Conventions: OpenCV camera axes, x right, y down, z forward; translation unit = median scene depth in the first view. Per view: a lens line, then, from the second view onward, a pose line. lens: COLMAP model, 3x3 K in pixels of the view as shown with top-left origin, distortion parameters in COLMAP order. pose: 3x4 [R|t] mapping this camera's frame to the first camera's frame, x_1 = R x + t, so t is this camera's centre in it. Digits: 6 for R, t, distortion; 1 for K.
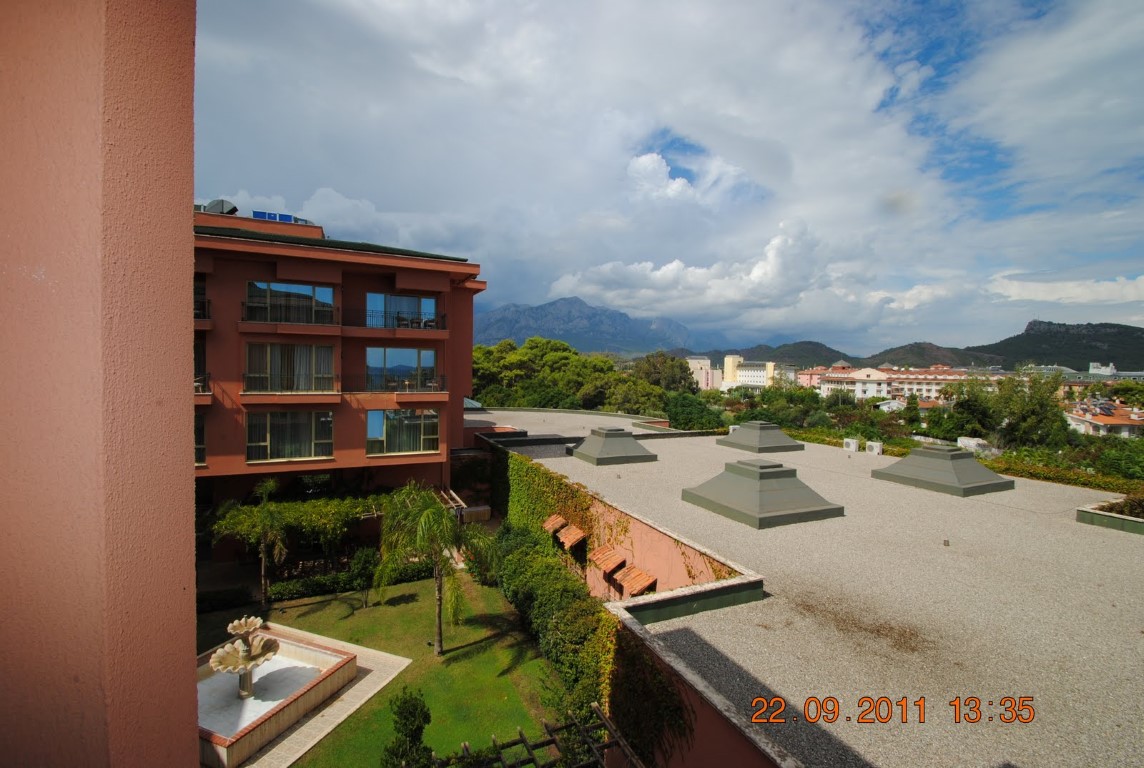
lens RADIAL K [[508.3, 0, 572.0], [0, 508.3, 384.0], [0, 0, 1]] dist [0.036129, -0.020165]
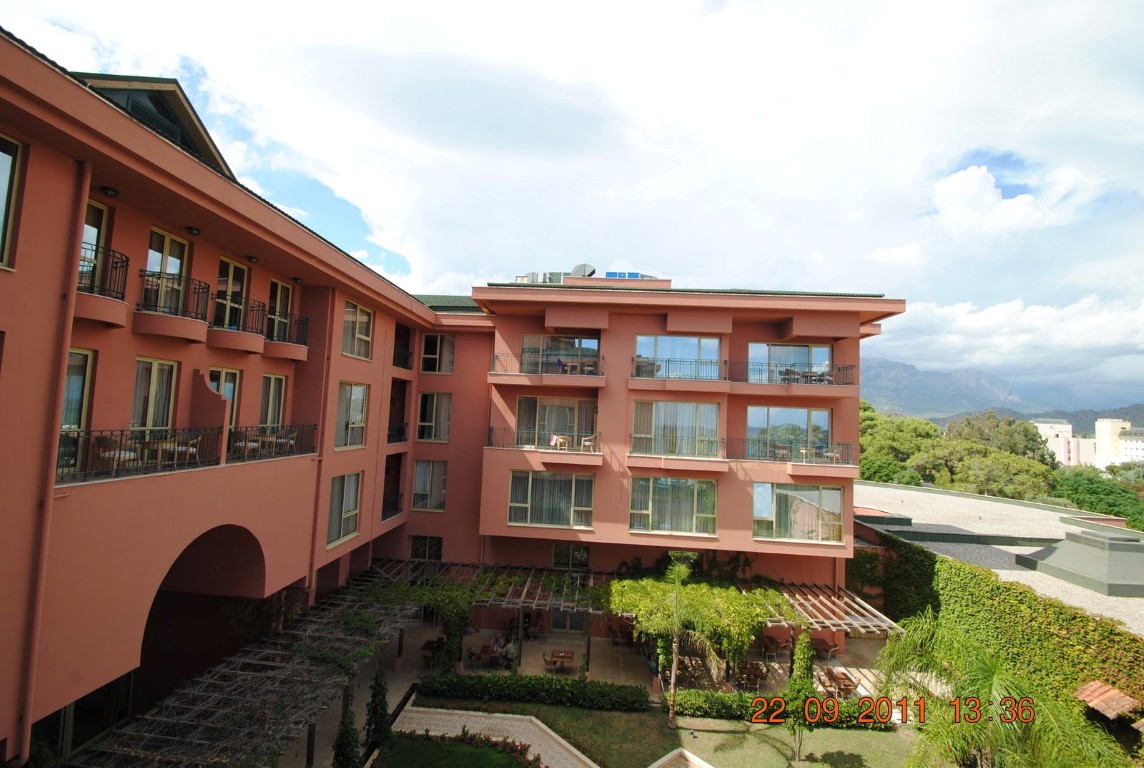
lens RADIAL K [[505.8, 0, 572.0], [0, 505.8, 384.0], [0, 0, 1]] dist [0.017721, -0.019748]
pose [[0.893474, -0.004364, -0.449093, -0.270285], [-0.044306, 0.994219, -0.097809, -0.012545], [0.446924, 0.107287, 0.888115, 0.111157]]
